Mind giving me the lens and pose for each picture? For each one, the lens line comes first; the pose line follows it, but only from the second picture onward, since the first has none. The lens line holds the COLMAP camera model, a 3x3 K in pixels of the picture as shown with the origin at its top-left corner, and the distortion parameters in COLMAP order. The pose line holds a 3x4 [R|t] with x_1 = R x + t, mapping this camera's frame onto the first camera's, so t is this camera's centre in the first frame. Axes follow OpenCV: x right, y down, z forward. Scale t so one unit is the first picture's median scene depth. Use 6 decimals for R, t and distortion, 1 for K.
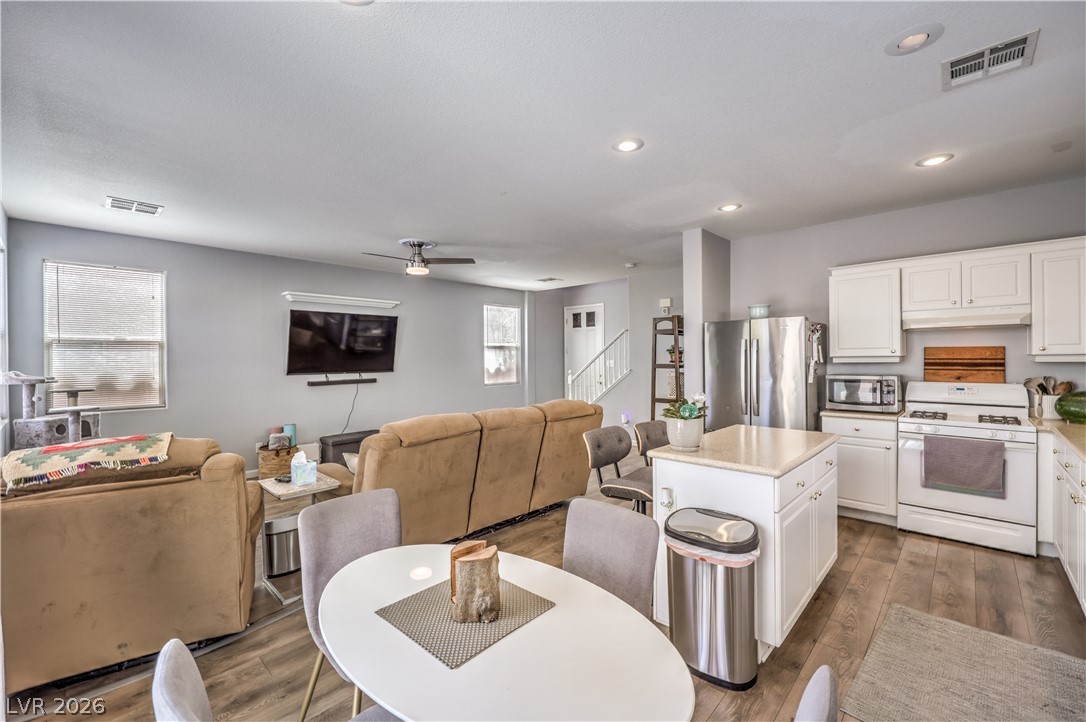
lens RADIAL K [[452.5, 0, 543.0], [0, 452.5, 361.0], [0, 0, 1]] dist [-0.000820, 0.000378]
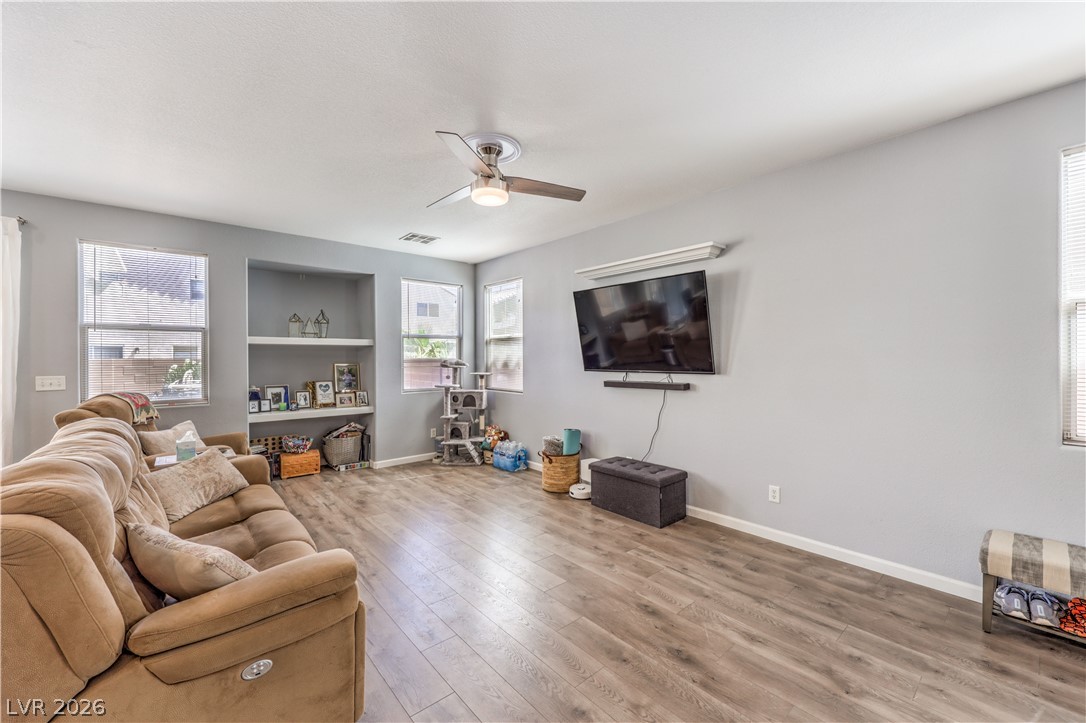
lens RADIAL K [[436.5, 0, 545.8], [0, 436.5, 358.3], [0, 0, 1]] dist [-0.001758, -0.000009]
pose [[-0.095694, 0.011489, -0.995345, 0.357954], [-0.002449, 0.999928, 0.011777, -0.001148], [0.995408, 0.003565, -0.095658, 1.478333]]
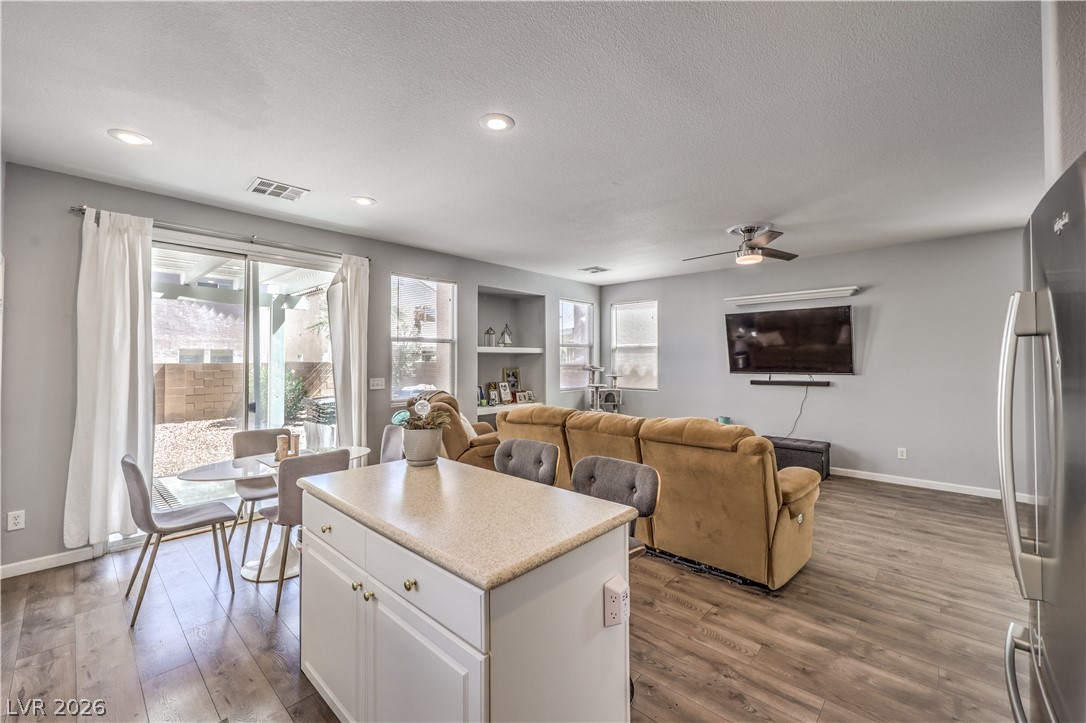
lens RADIAL K [[439.7, 0, 544.2], [0, 439.7, 350.7], [0, 0, 1]] dist [-0.001328, -0.000224]
pose [[0.009805, -0.013403, -0.999862, 0.758313], [-0.003346, 0.999904, -0.013436, -0.010723], [0.999946, 0.003477, 0.009759, 0.781137]]
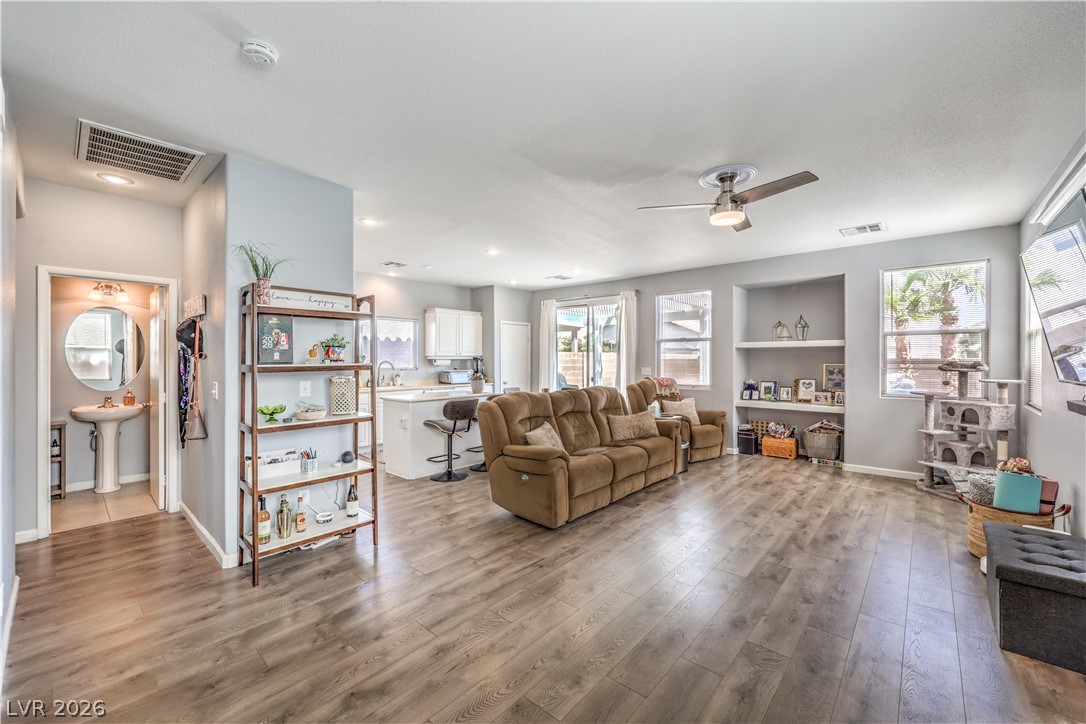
lens RADIAL K [[431.6, 0, 544.9], [0, 431.6, 358.1], [0, 0, 1]] dist [-0.000685, -0.000234]
pose [[-0.999380, 0.010454, -0.033611, 0.016312], [0.010244, 0.999927, 0.006410, -0.004259], [0.033676, 0.006062, -0.999414, 2.132442]]
